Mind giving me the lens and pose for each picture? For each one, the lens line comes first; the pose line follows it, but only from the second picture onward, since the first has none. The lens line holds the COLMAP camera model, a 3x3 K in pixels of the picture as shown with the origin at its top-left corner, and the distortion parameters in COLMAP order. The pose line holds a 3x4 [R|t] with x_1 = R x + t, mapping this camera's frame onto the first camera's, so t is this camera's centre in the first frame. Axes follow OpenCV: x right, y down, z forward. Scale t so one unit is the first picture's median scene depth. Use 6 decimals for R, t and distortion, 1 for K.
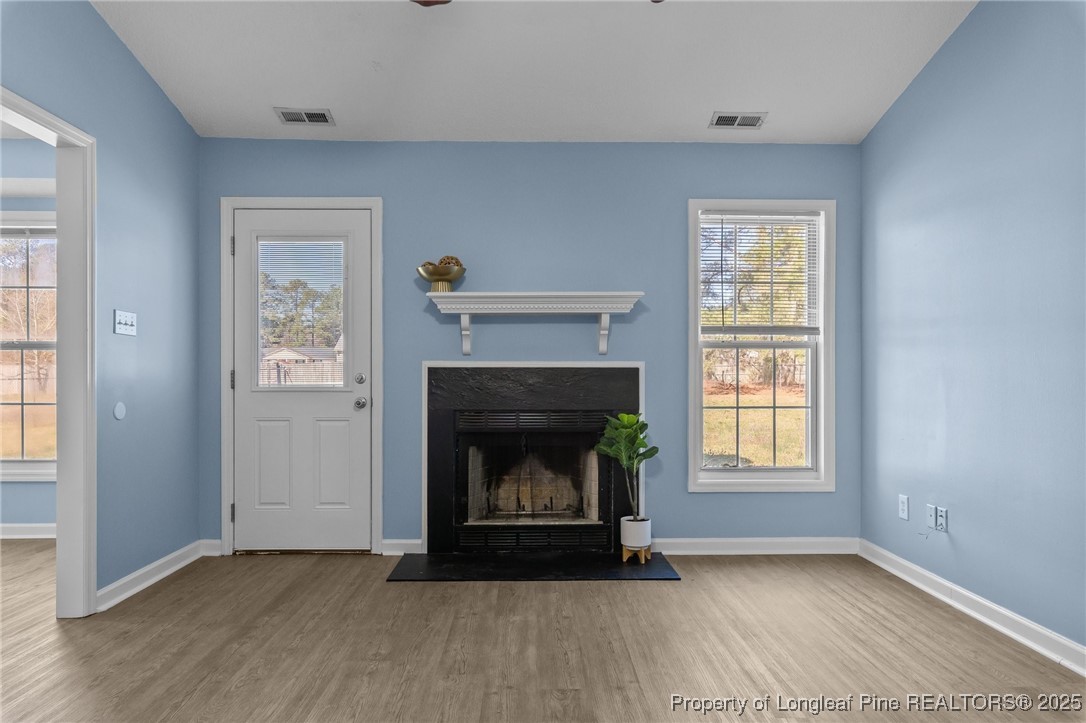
lens RADIAL K [[626.7, 0, 541.8], [0, 626.7, 366.1], [0, 0, 1]] dist [-0.002954, -0.000162]
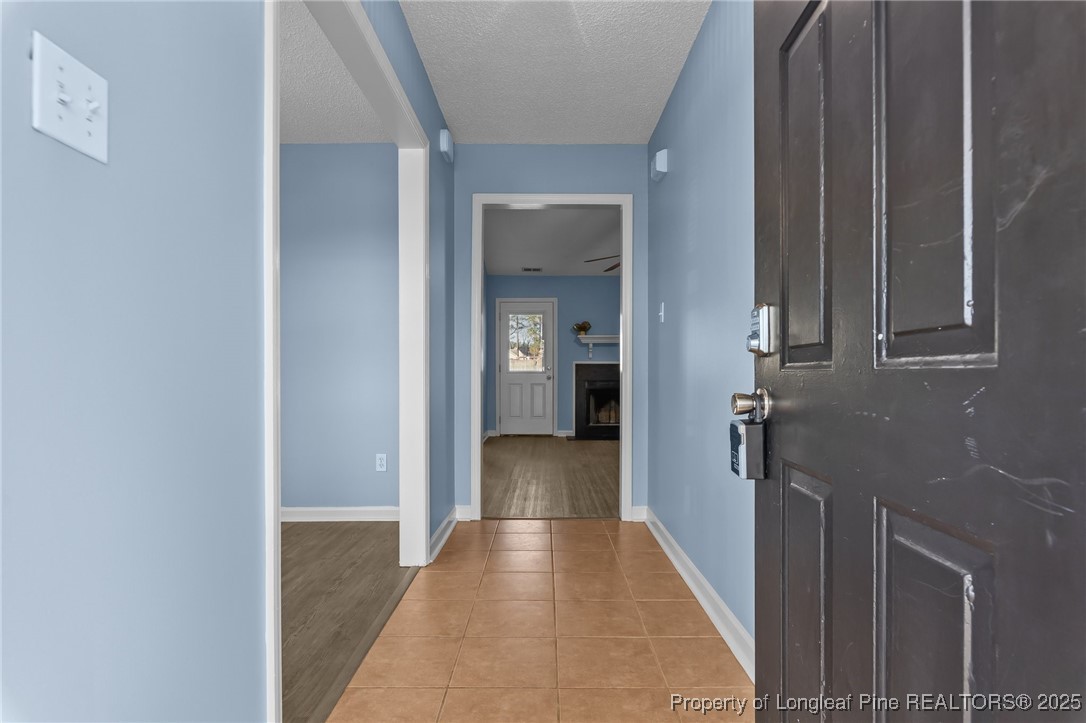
lens RADIAL K [[594.6, 0, 544.7], [0, 594.6, 364.9], [0, 0, 1]] dist [0.000660, 0.000002]
pose [[0.999756, 0.000533, -0.022069, -0.254790], [-0.000531, 1.000000, 0.000076, 0.006765], [0.022069, -0.000064, 0.999756, -1.450934]]
